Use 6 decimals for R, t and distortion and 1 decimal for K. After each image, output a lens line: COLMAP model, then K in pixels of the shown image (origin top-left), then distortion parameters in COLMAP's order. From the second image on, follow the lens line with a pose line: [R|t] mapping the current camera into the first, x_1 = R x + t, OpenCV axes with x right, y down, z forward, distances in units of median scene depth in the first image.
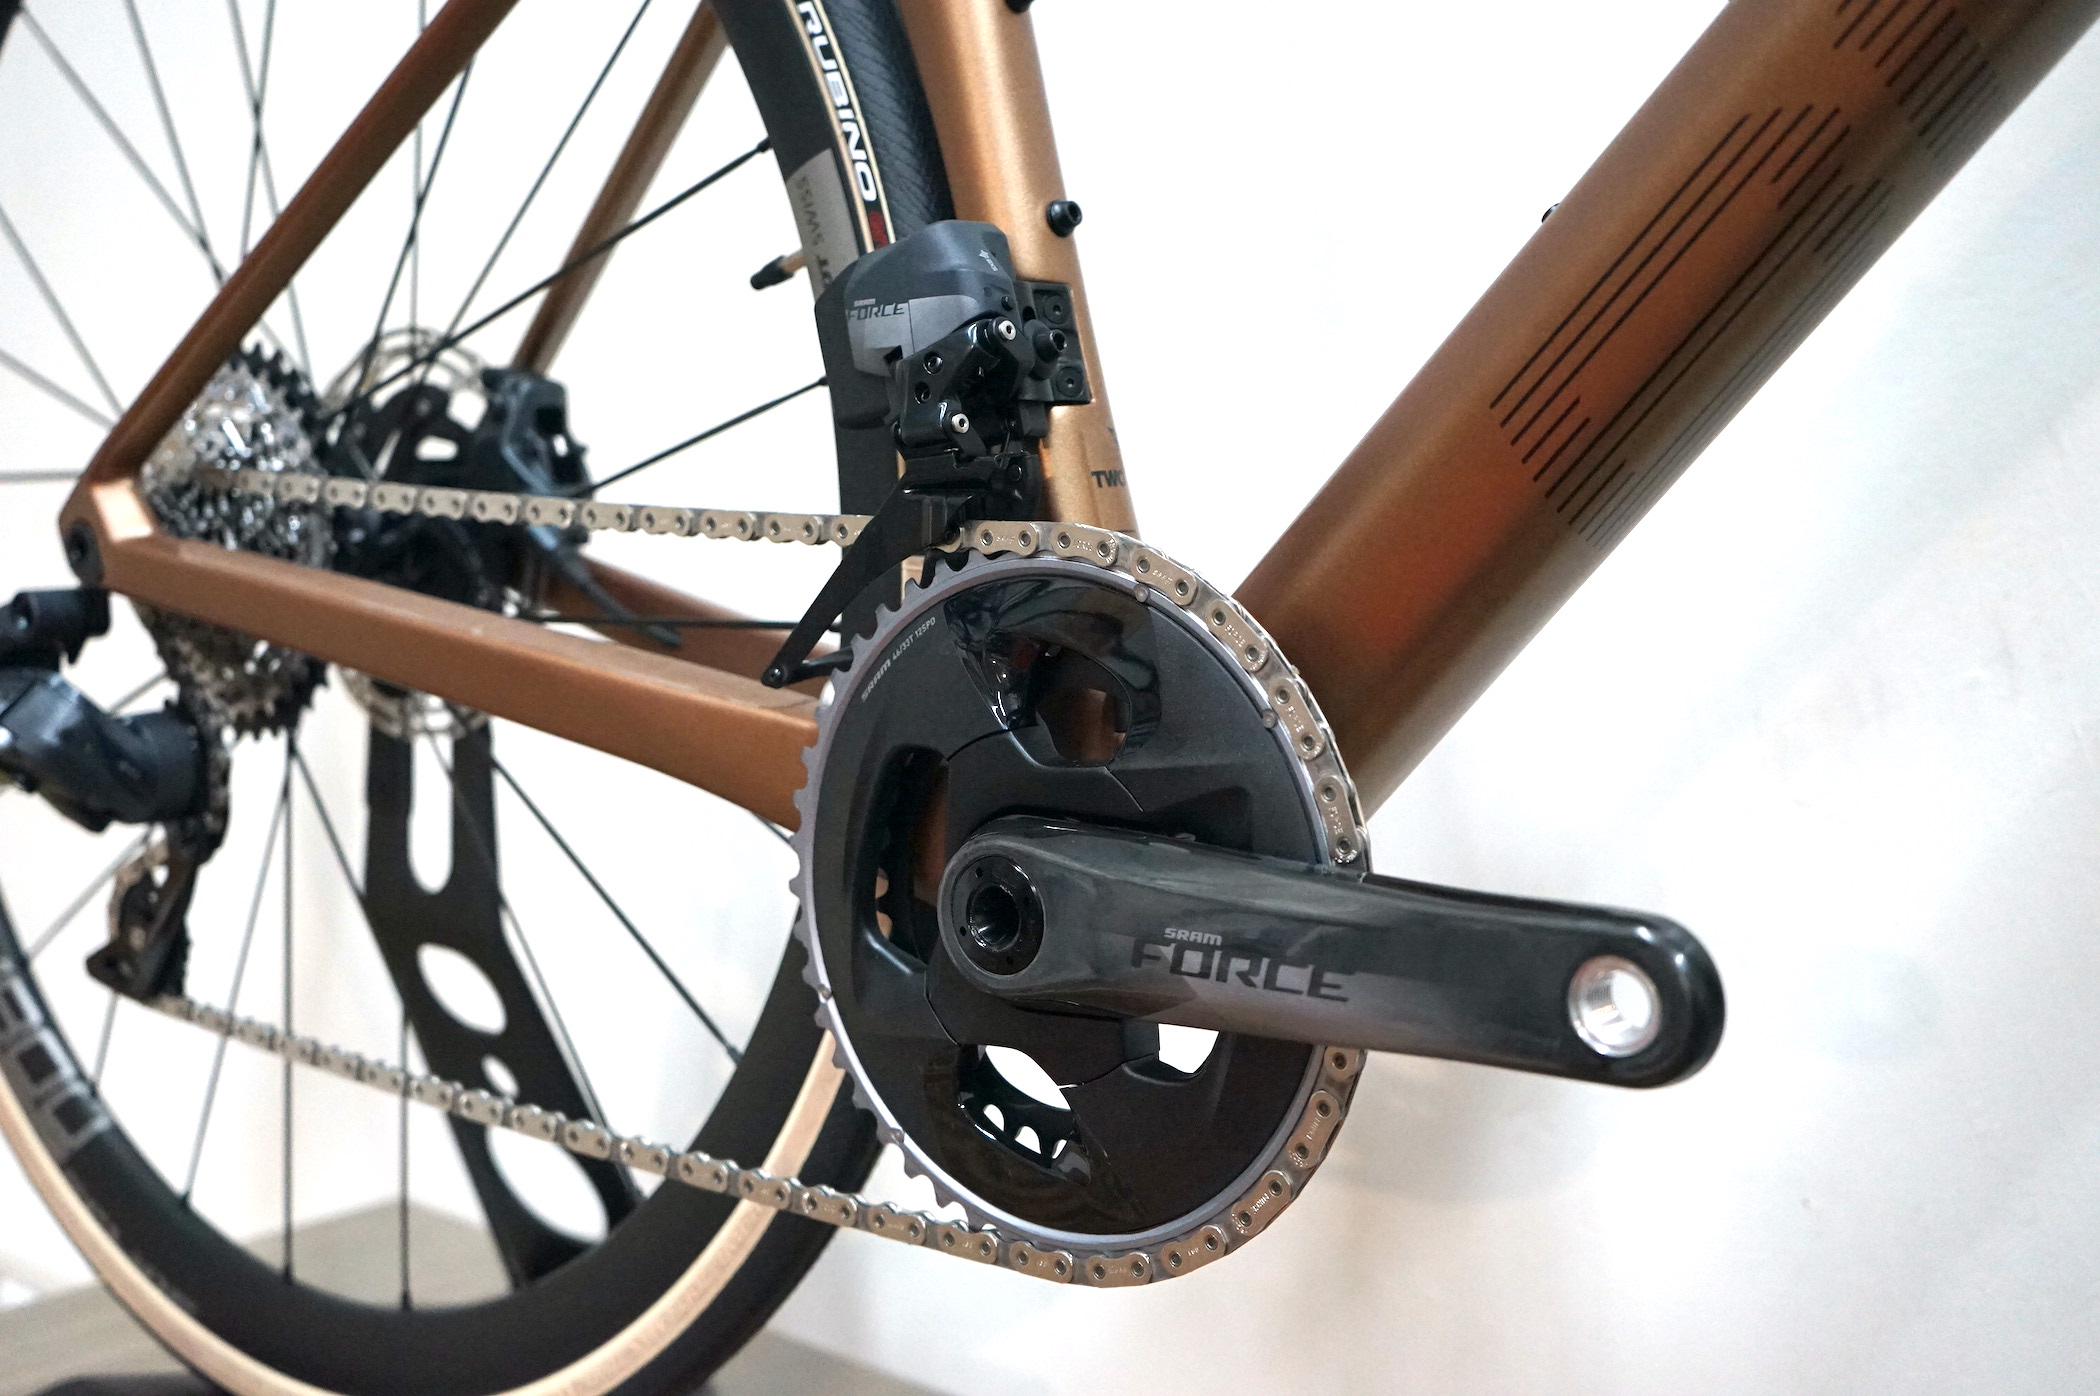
lens RADIAL K [[2487.0, 0, 1050.0], [0, 2487.0, 698.0], [0, 0, 1]] dist [0.004171, -0.019497]
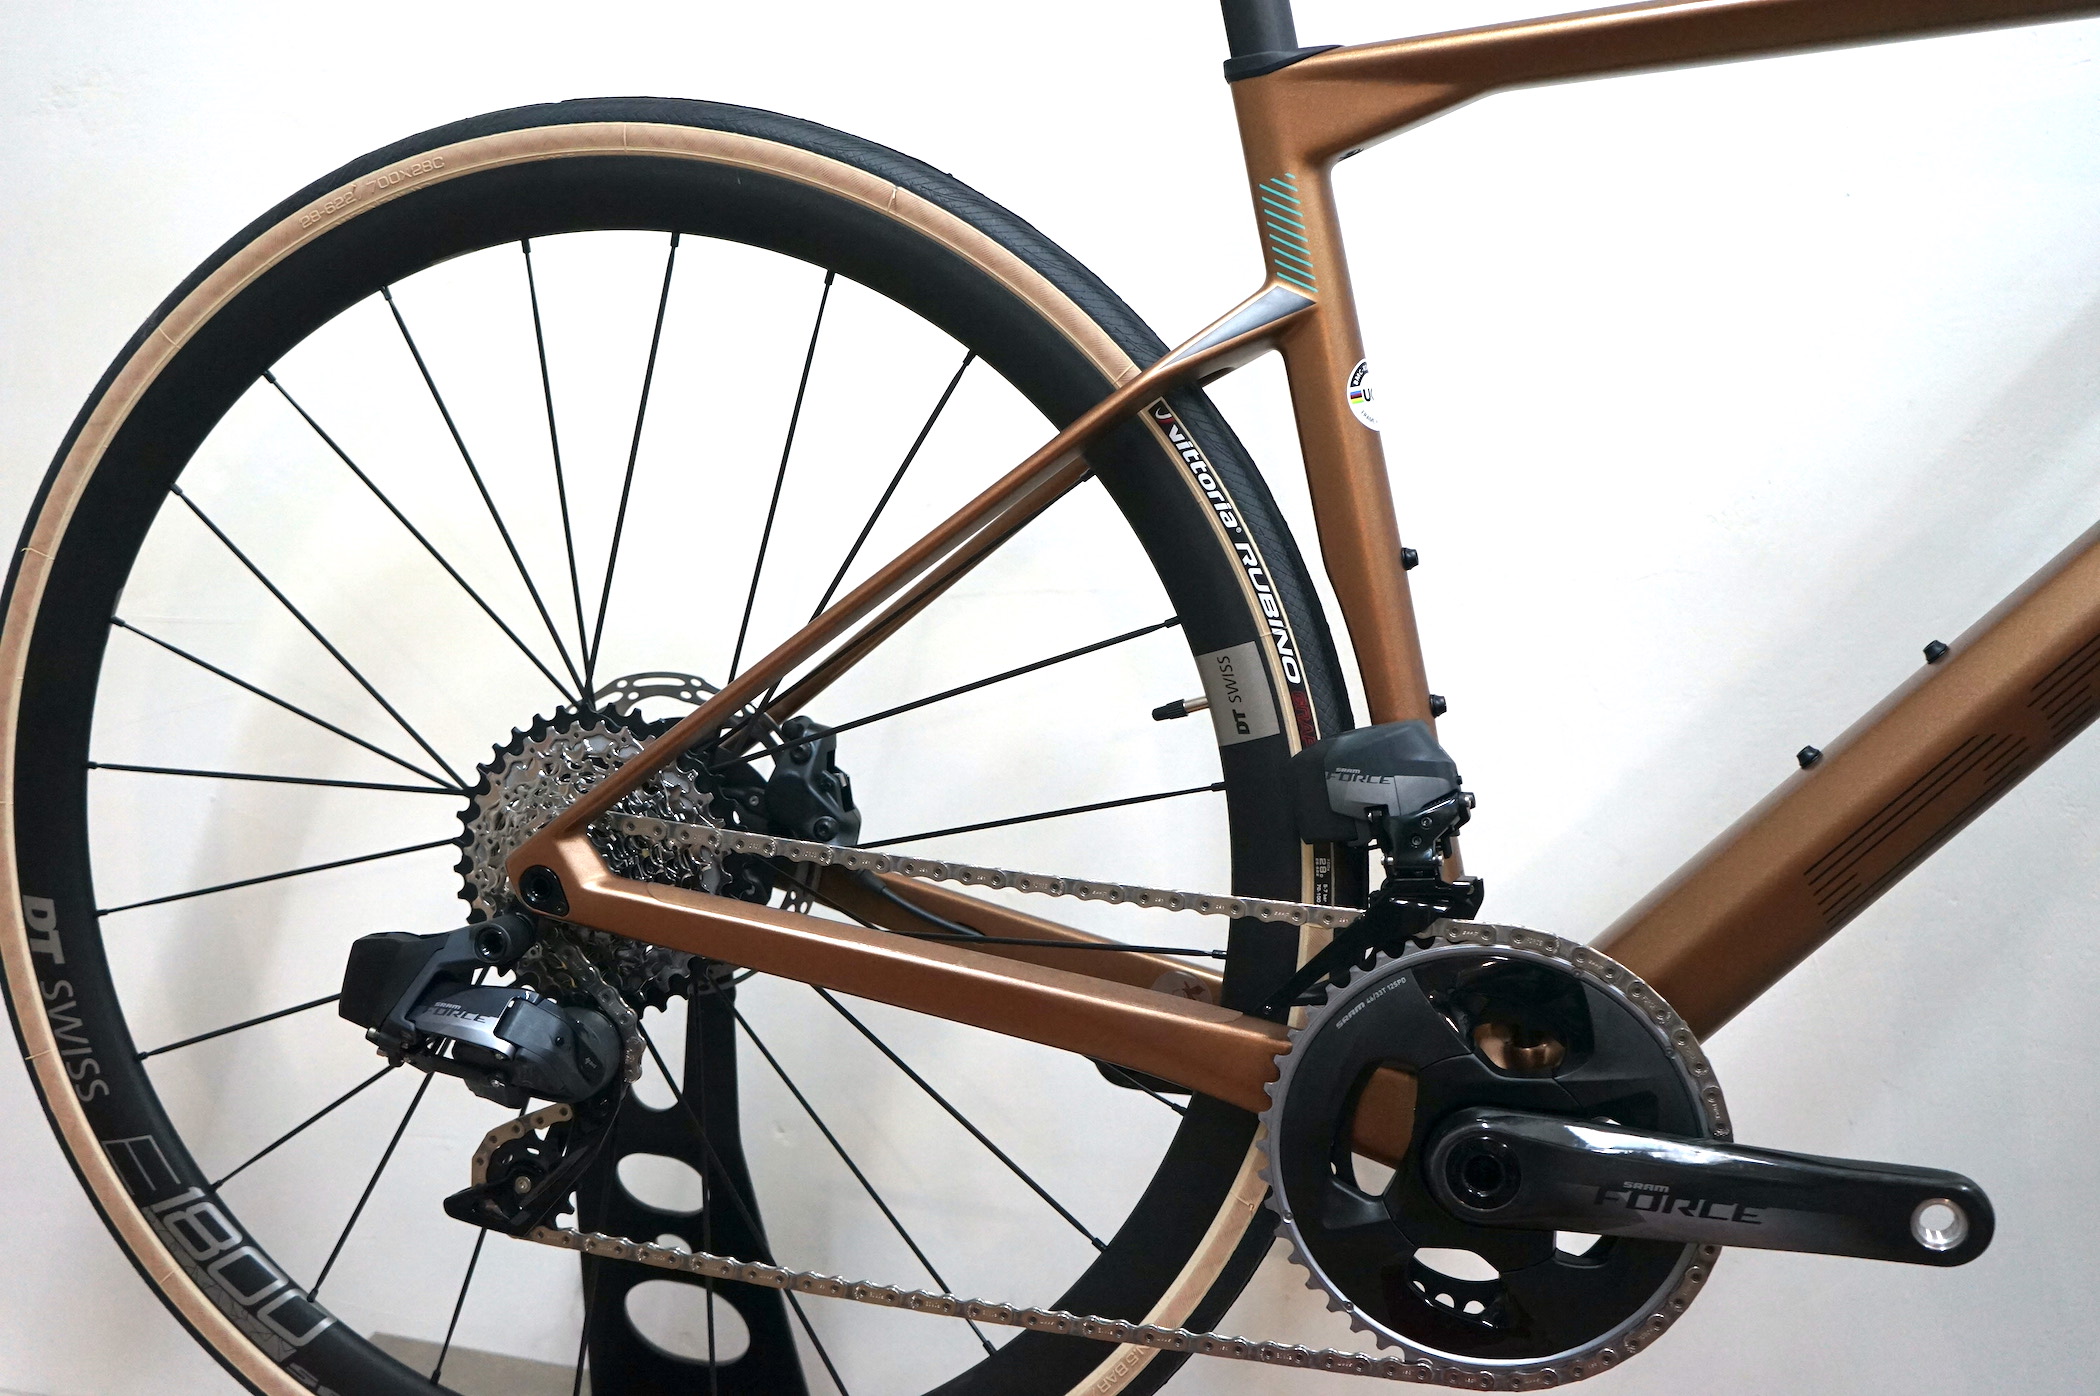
lens RADIAL K [[2346.1, 0, 1050.0], [0, 2346.1, 698.0], [0, 0, 1]] dist [-0.005797, 0.010927]
pose [[0.899307, -0.012297, 0.437144, -0.840747], [-0.000639, 0.999567, 0.029432, -0.237942], [-0.437317, -0.026748, 0.898910, -0.207782]]
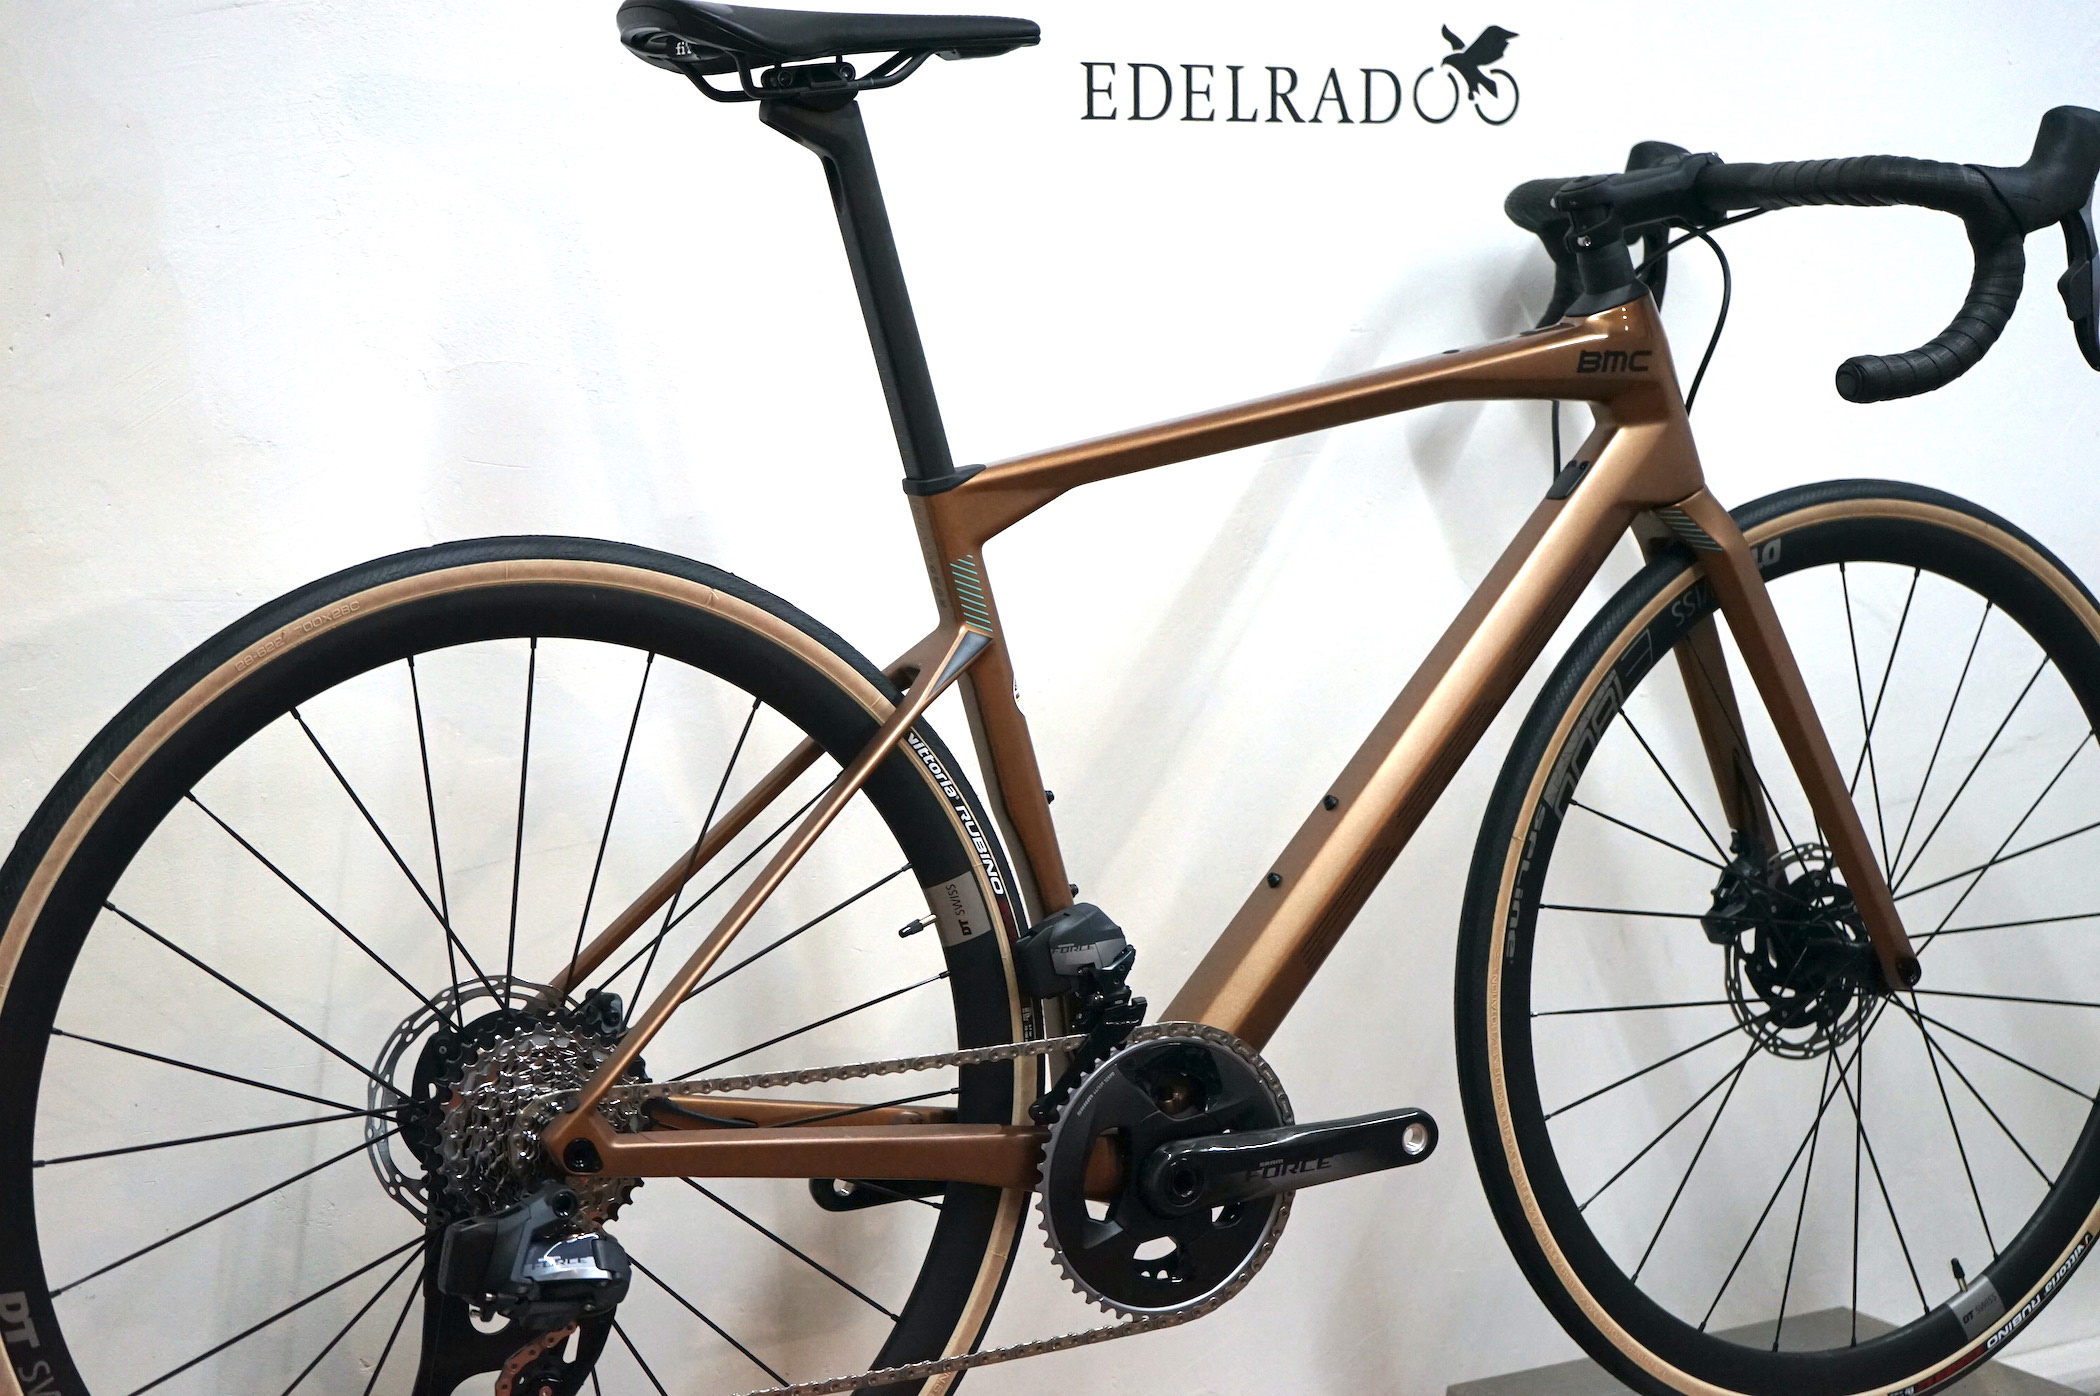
lens RADIAL K [[3643.3, 0, 1050.0], [0, 3643.3, 698.0], [0, 0, 1]] dist [-0.065430, 0.264574]
pose [[0.355185, -0.127131, 0.926111, -3.073479], [0.123297, 0.988425, 0.088397, -0.663755], [-0.926629, 0.082790, 0.366748, -0.235026]]
